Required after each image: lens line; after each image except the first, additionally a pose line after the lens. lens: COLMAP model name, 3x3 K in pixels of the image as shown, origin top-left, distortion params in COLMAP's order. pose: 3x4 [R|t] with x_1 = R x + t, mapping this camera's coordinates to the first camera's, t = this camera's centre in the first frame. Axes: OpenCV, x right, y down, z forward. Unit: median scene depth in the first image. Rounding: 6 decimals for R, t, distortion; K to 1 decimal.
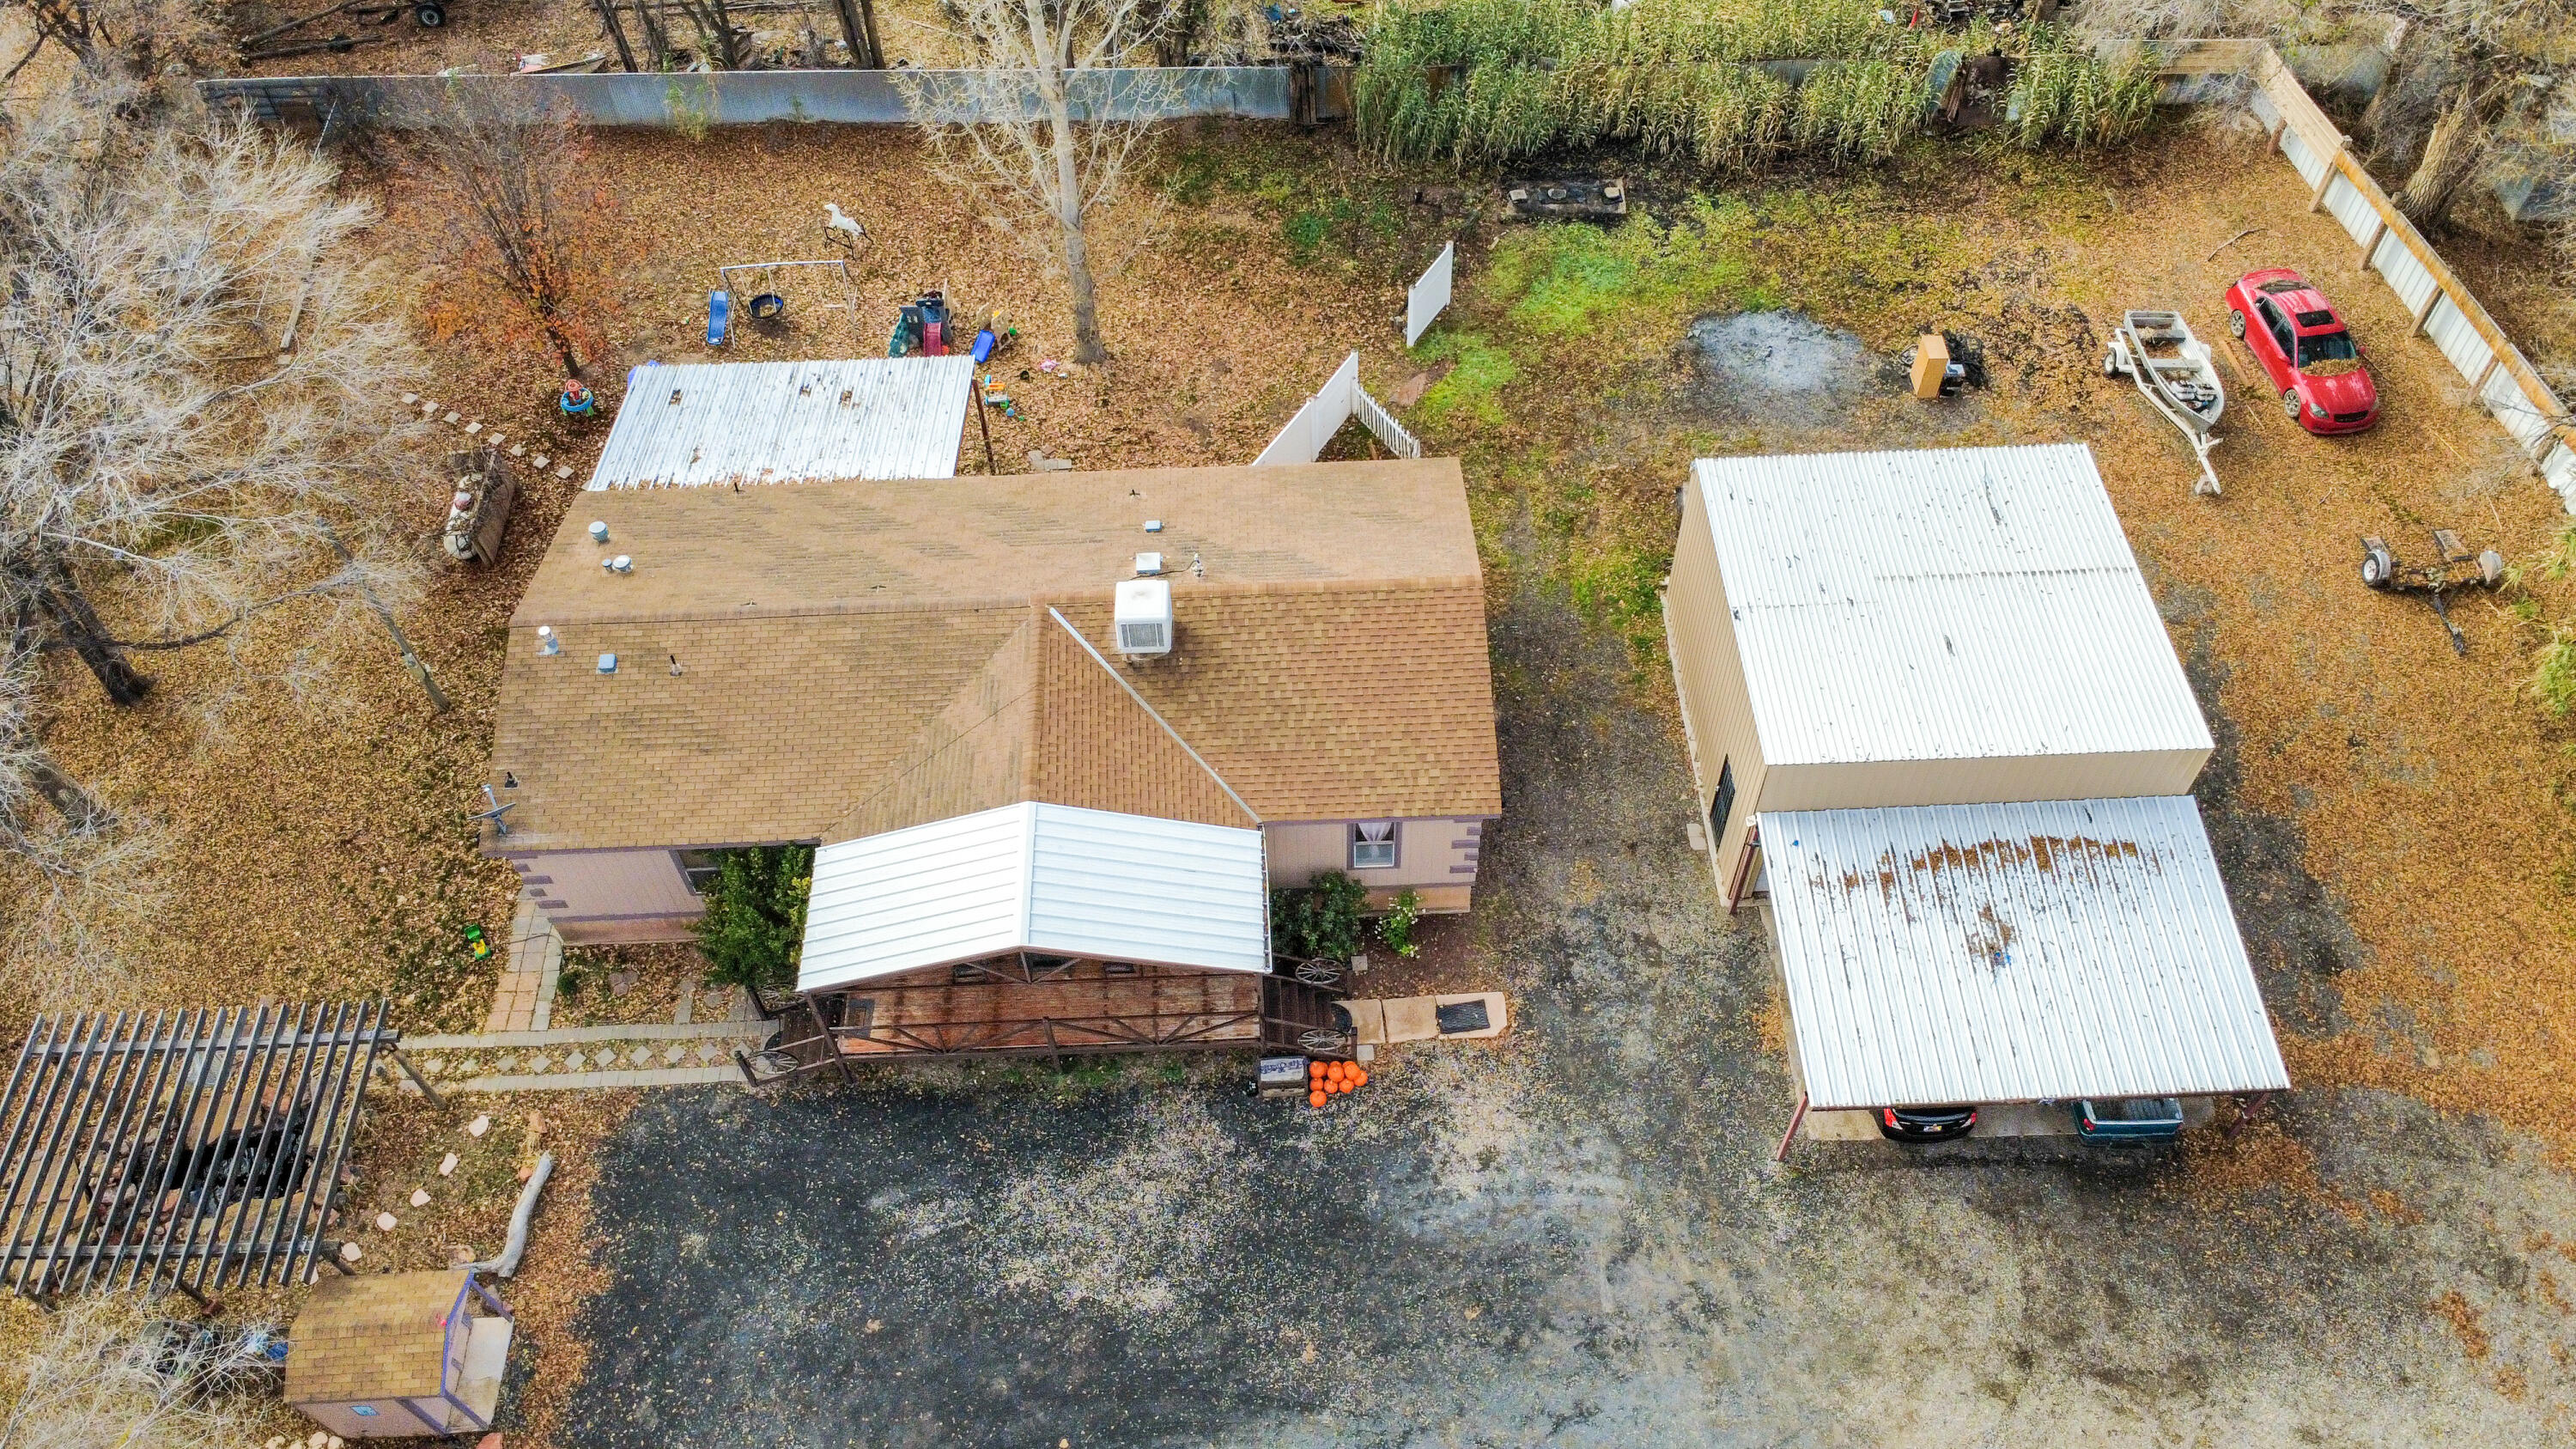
lens RADIAL K [[1873.7, 0, 1290.1], [0, 1873.7, 729.9], [0, 0, 1]] dist [0.001146, -0.002686]
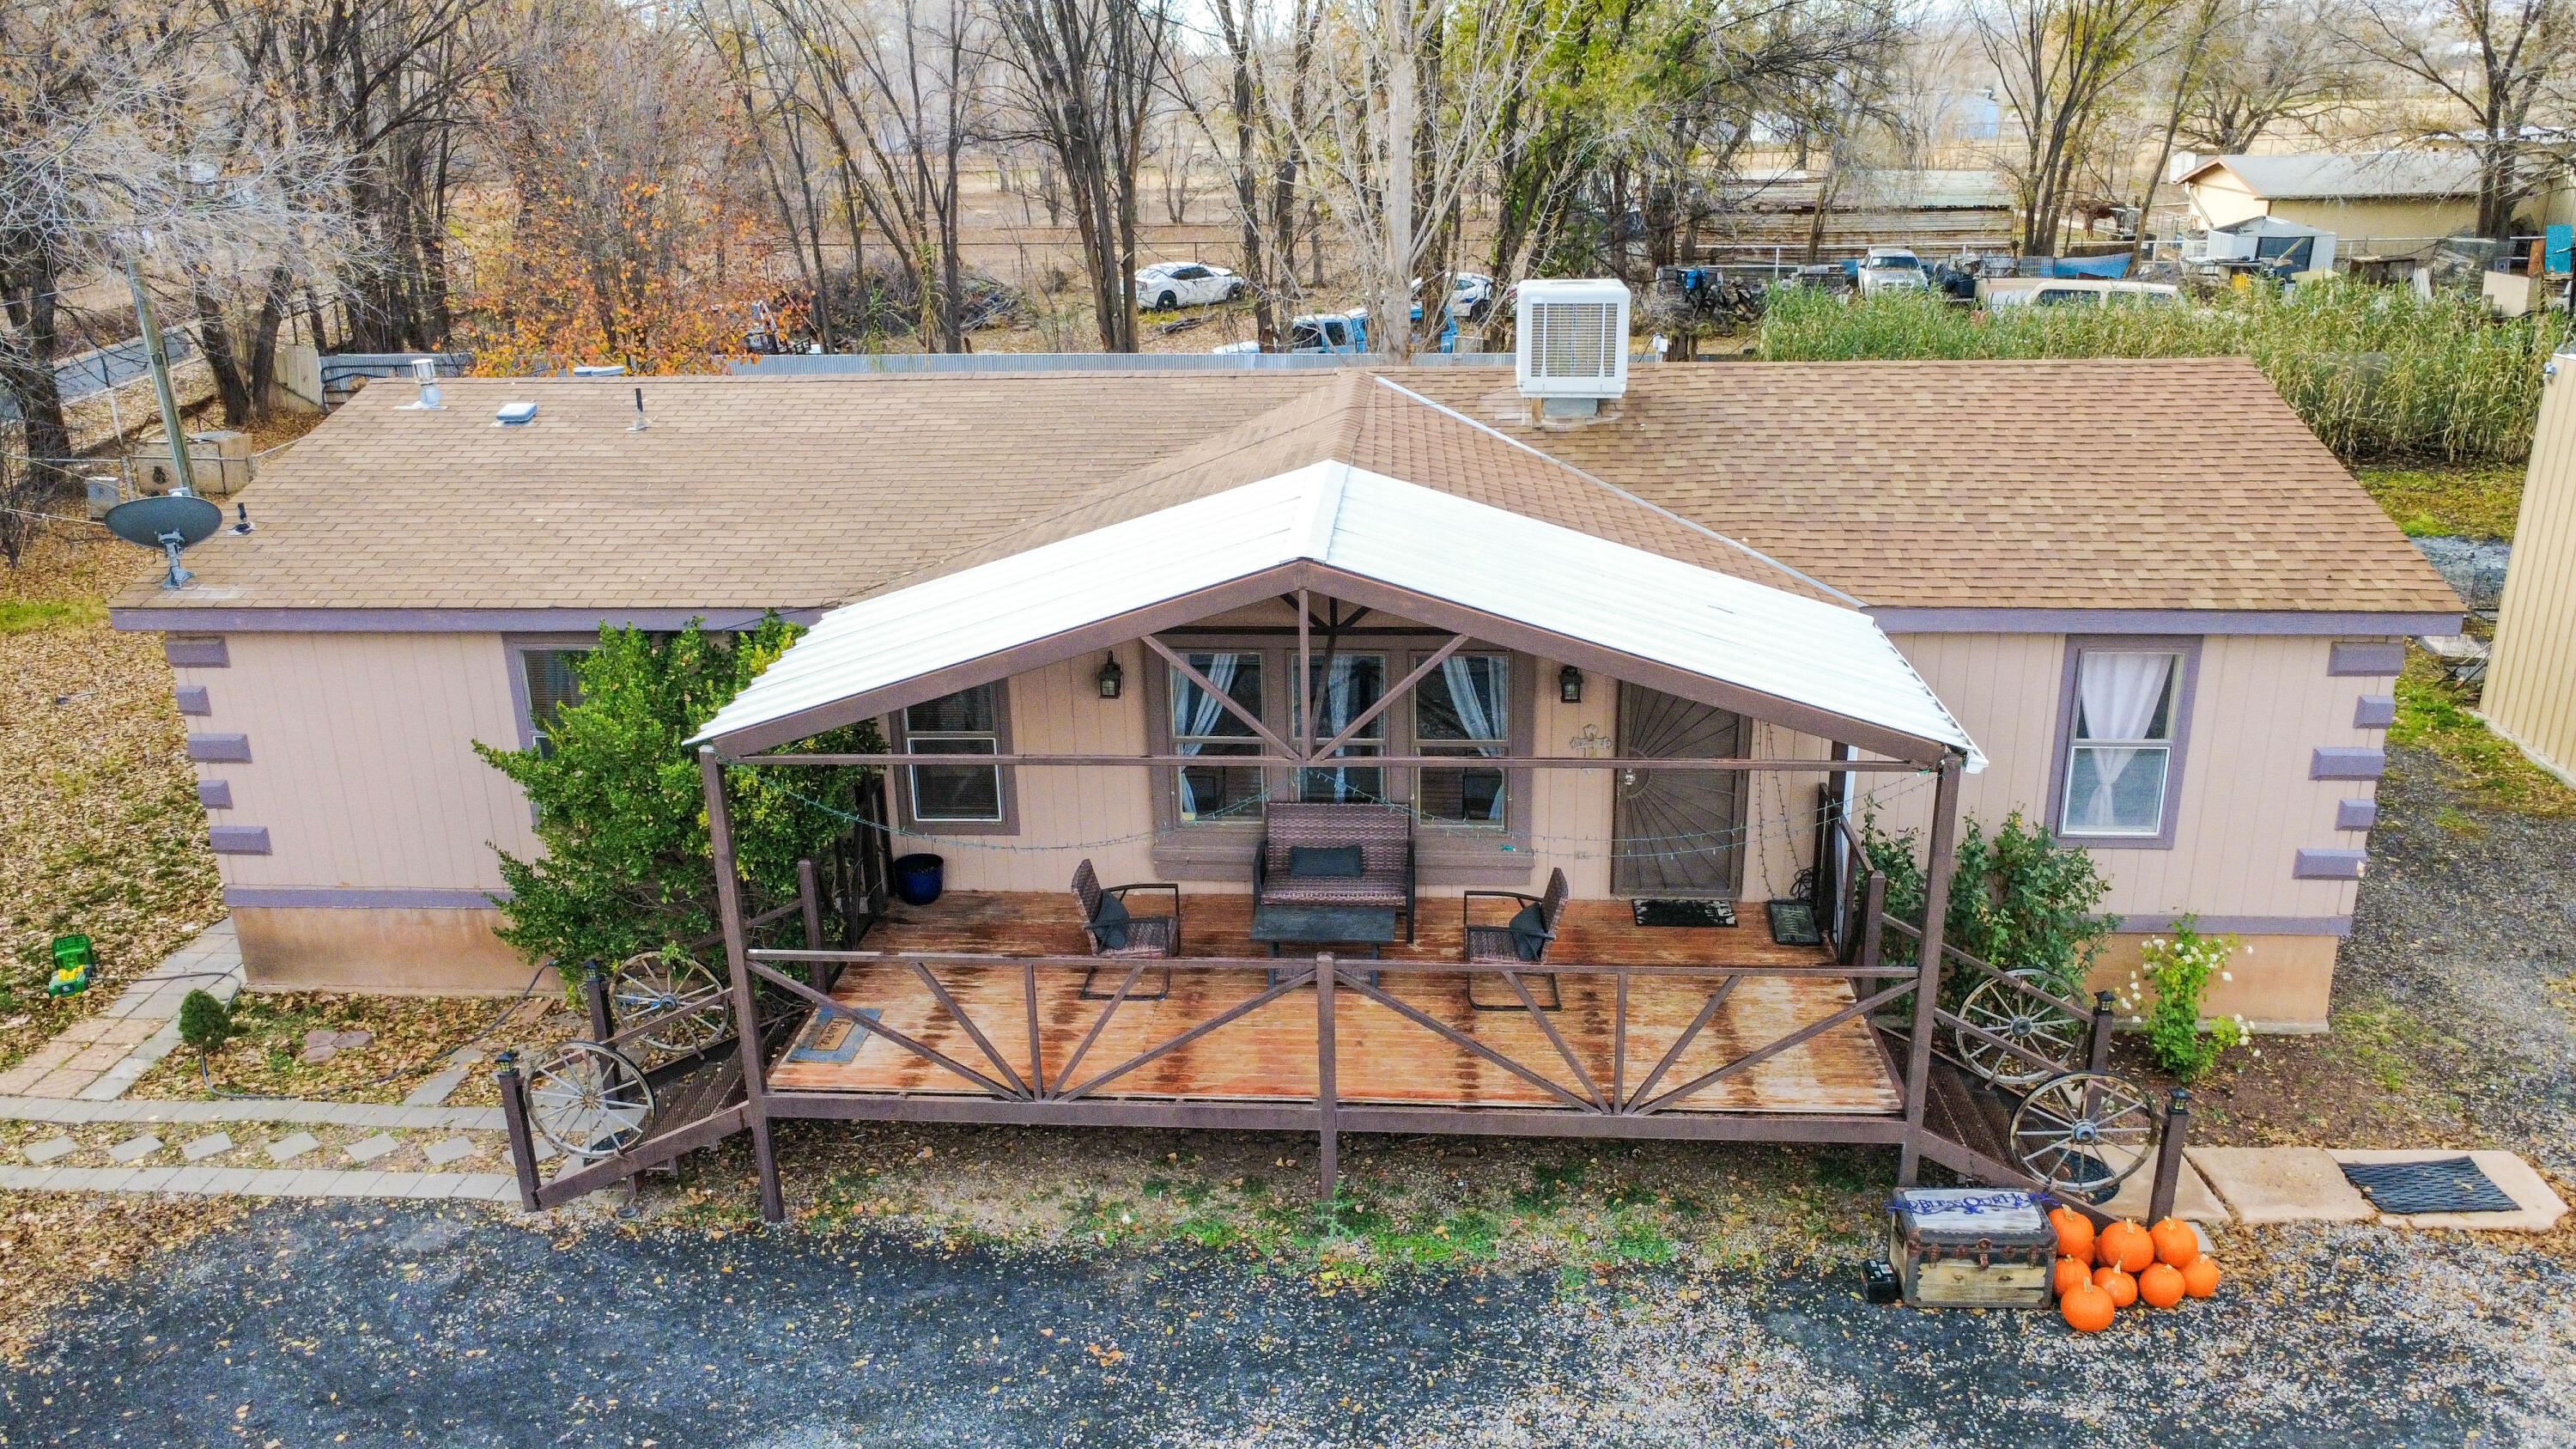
lens RADIAL K [[1873.7, 0, 1289.1], [0, 1873.7, 729.0], [0, 0, 1]] dist [0.001146, -0.002686]
pose [[0.993628, 0.036331, -0.106690, -0.096480], [-0.088397, 0.838461, -0.537745, 0.303724], [0.069919, 0.543749, 0.836330, 0.646158]]
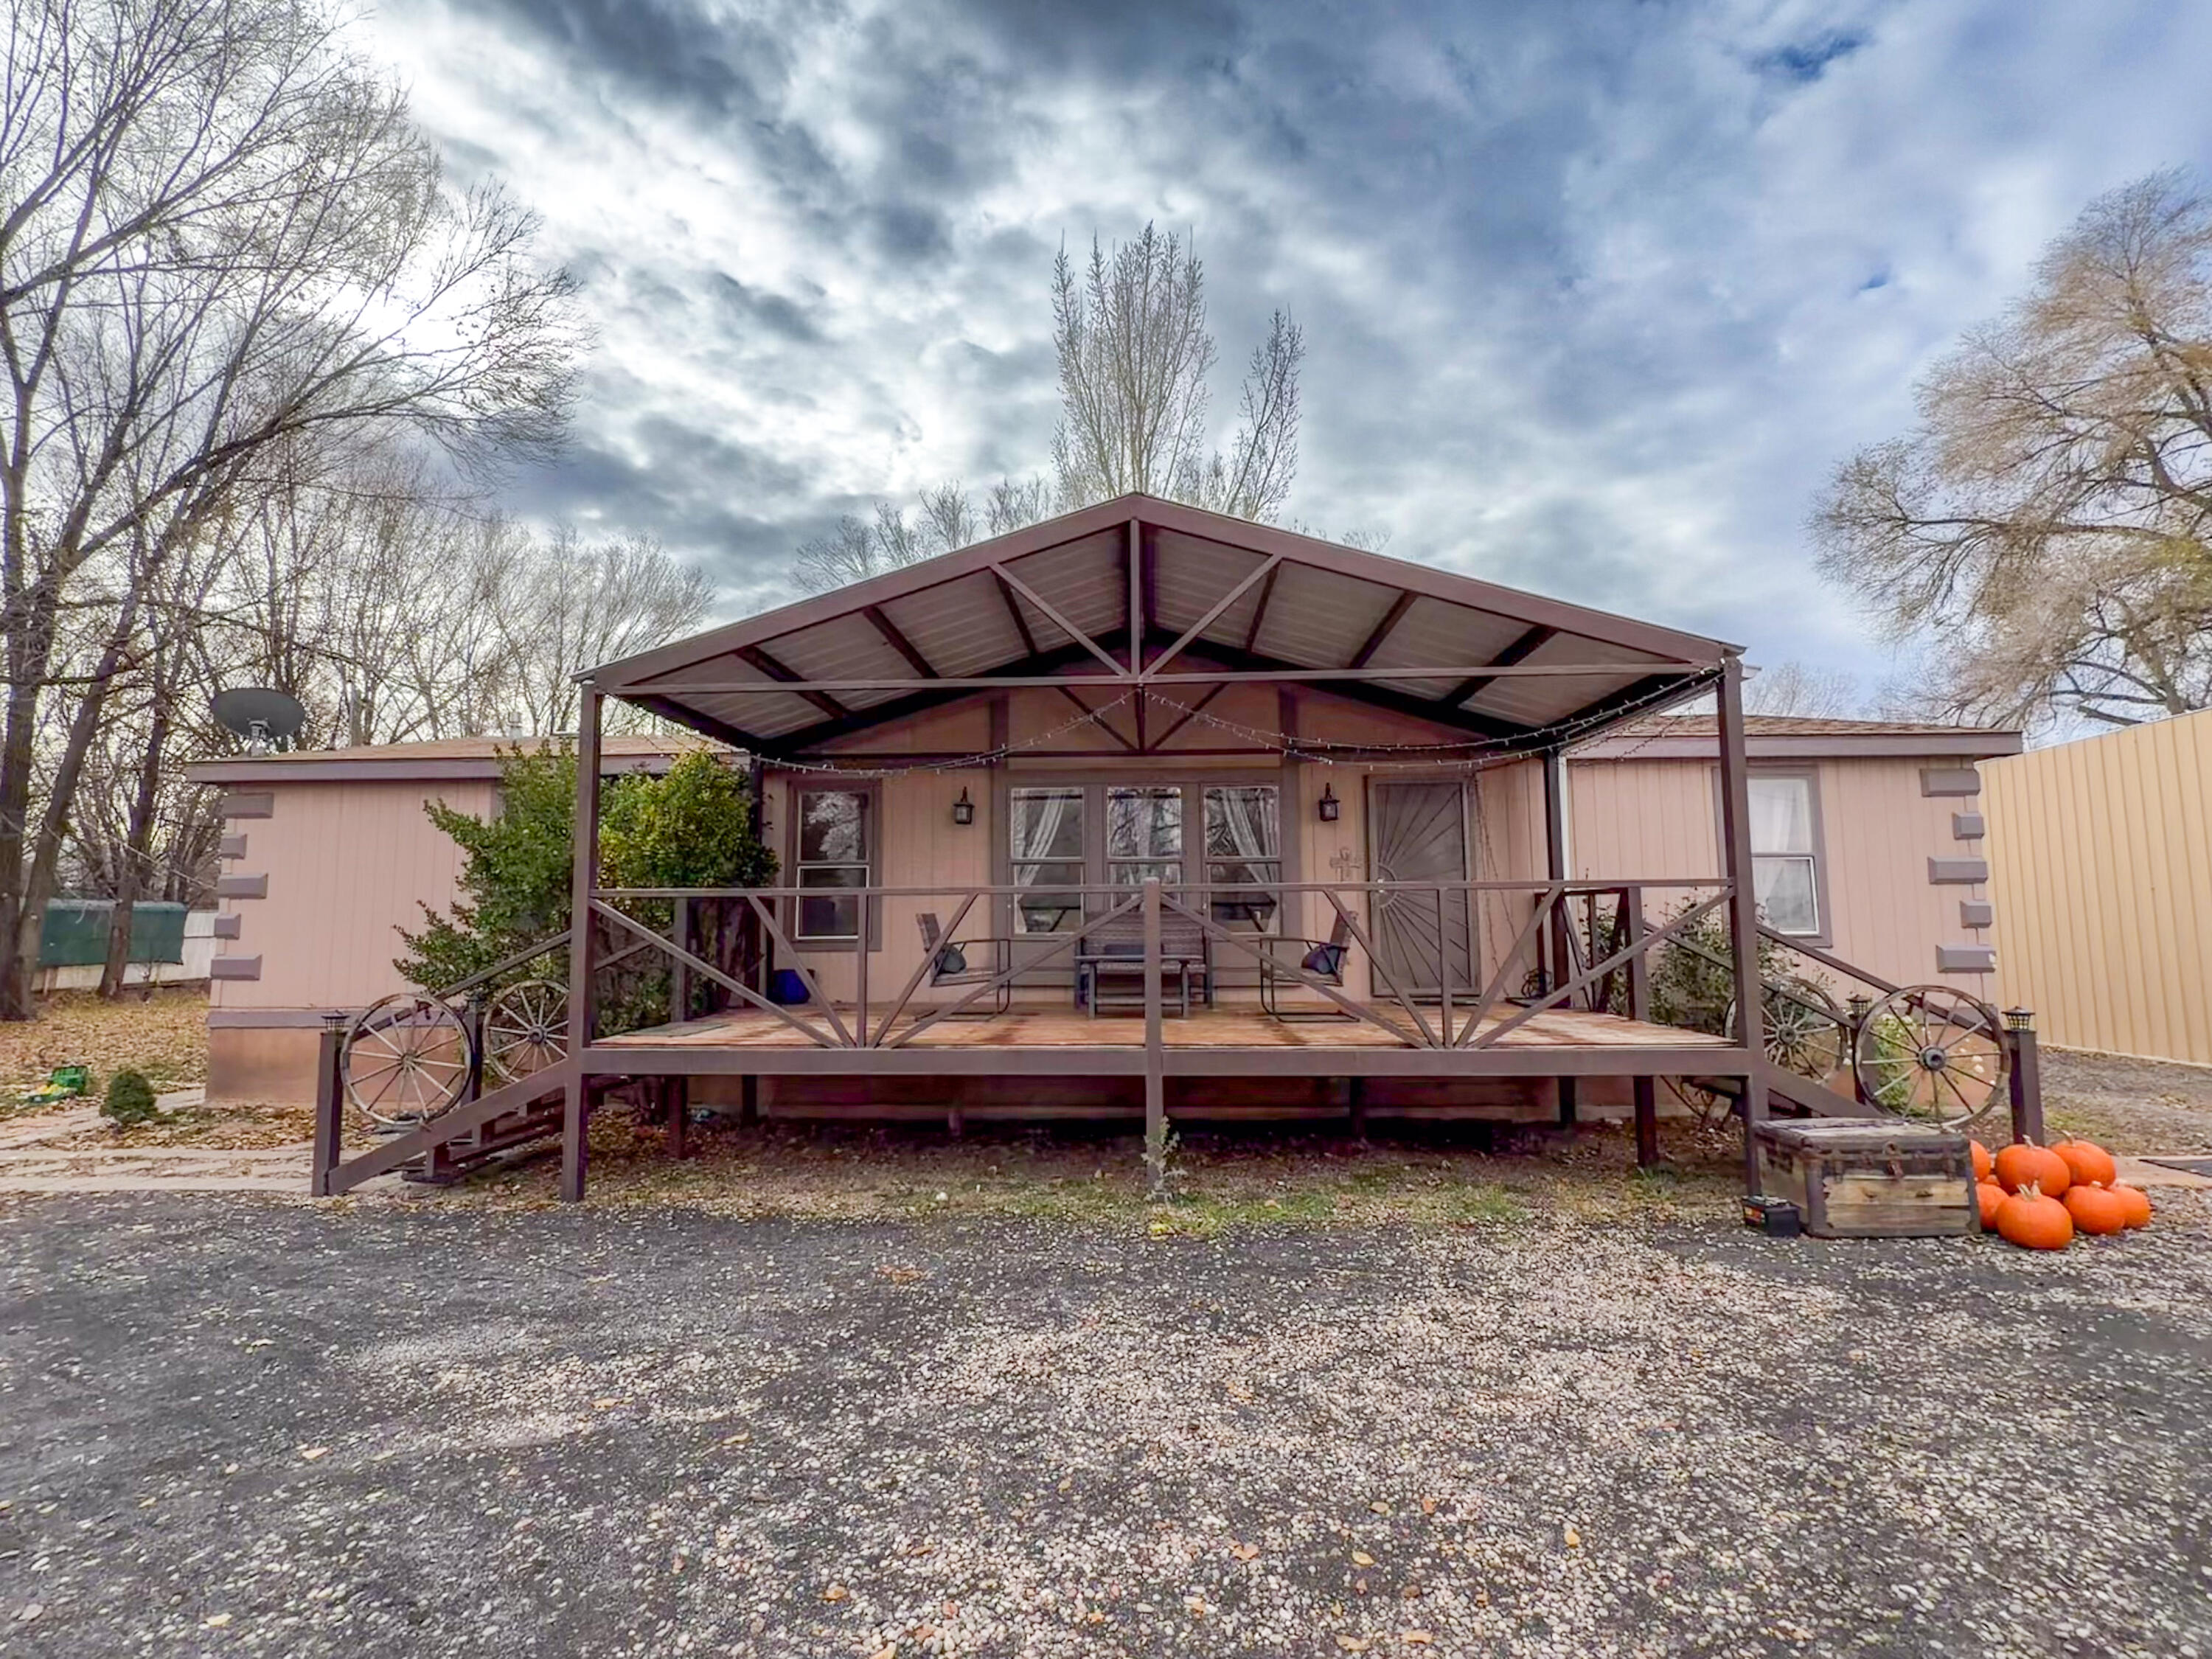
lens RADIAL K [[968.1, 0, 1103.1], [0, 968.1, 834.1], [0, 0, 1]] dist [-0.000512, 0.000002]
pose [[0.996107, 0.006338, -0.087923, -0.118817], [-0.077893, 0.530252, -0.844254, 0.304413], [0.041270, 0.847816, 0.528682, 0.857826]]
